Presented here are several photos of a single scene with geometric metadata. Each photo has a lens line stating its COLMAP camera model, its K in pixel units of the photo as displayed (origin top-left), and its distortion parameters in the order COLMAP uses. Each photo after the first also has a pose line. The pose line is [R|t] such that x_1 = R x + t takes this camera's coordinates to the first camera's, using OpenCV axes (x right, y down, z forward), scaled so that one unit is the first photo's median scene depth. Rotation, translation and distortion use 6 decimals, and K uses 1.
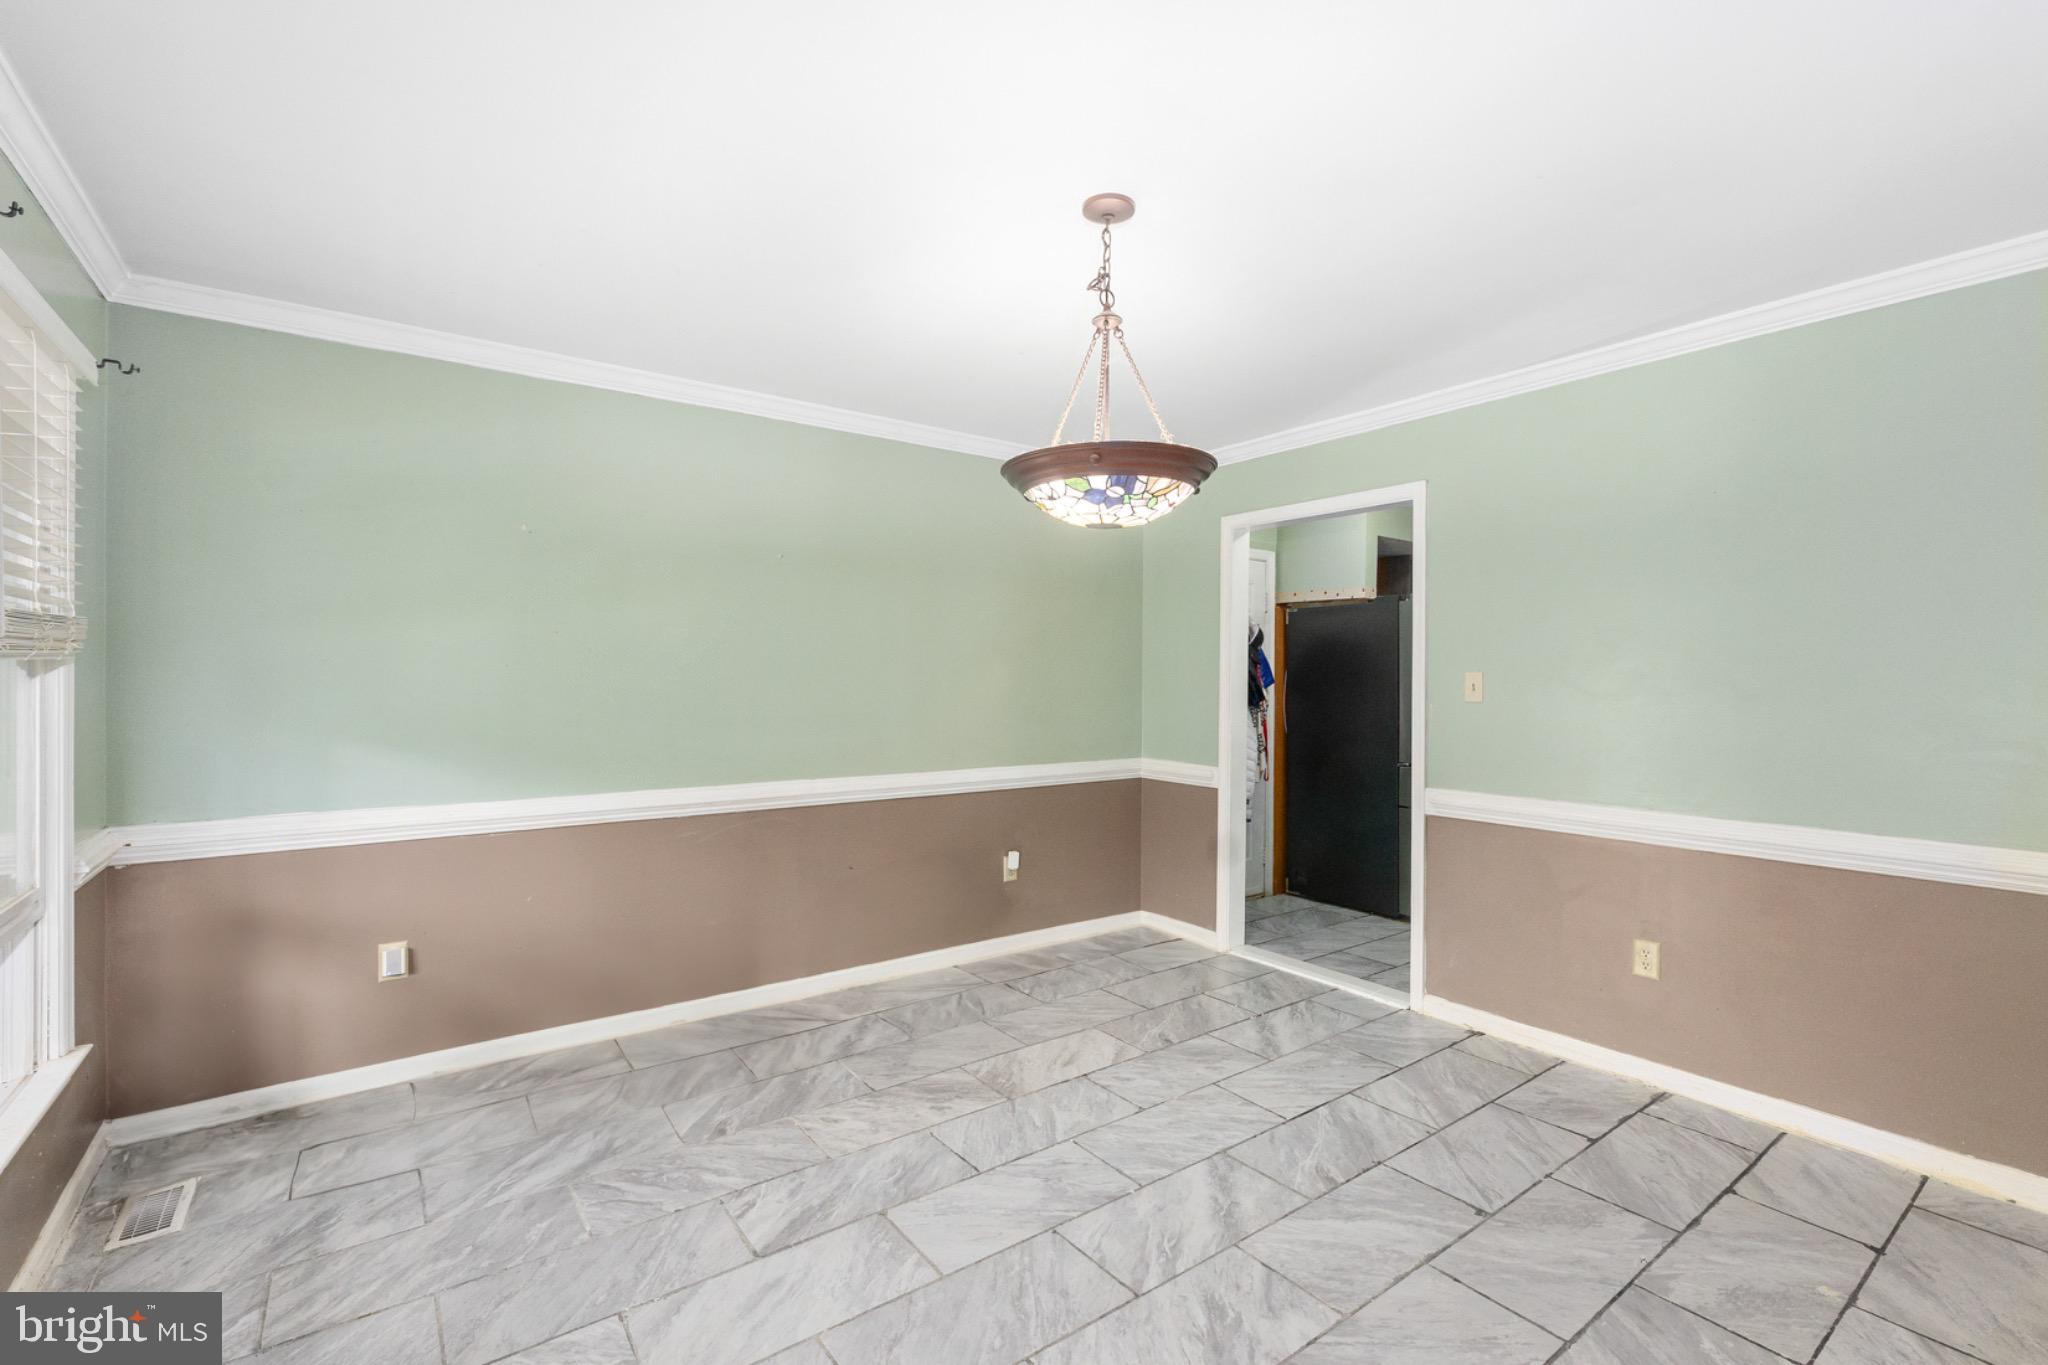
lens RADIAL K [[902.2, 0, 1034.6], [0, 902.2, 678.3], [0, 0, 1]] dist [0.000441, 0.000248]
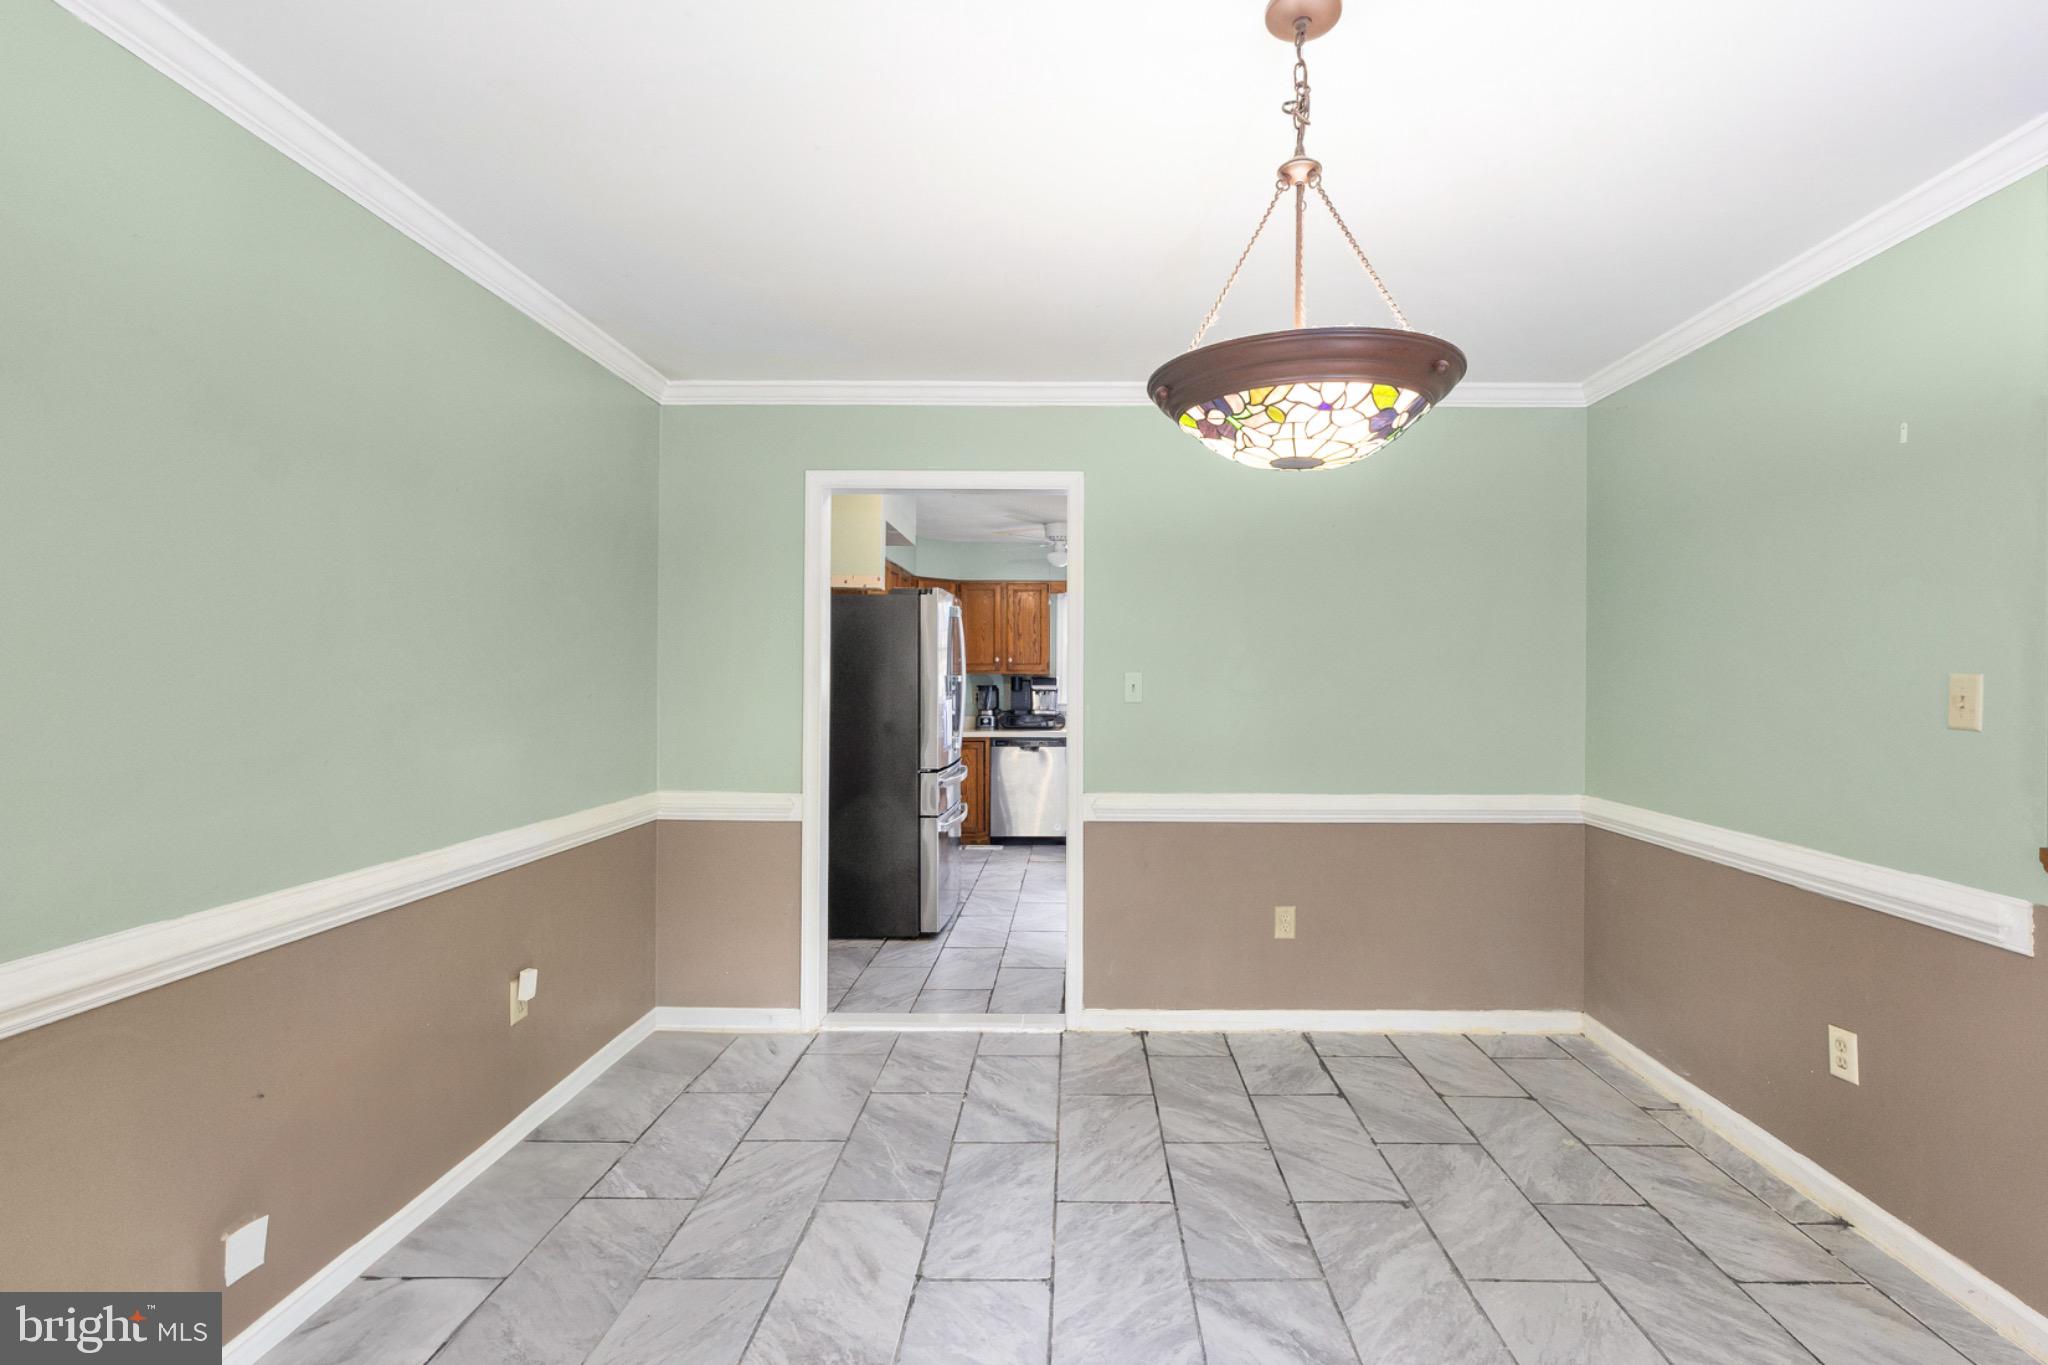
lens RADIAL K [[919.1, 0, 1070.3], [0, 919.1, 673.4], [0, 0, 1]] dist [-0.002869, -0.000291]
pose [[0.601123, 0.004043, 0.799146, -0.422431], [-0.001773, 0.999991, -0.003725, -0.002841], [-0.799154, 0.000822, 0.601125, 0.507175]]
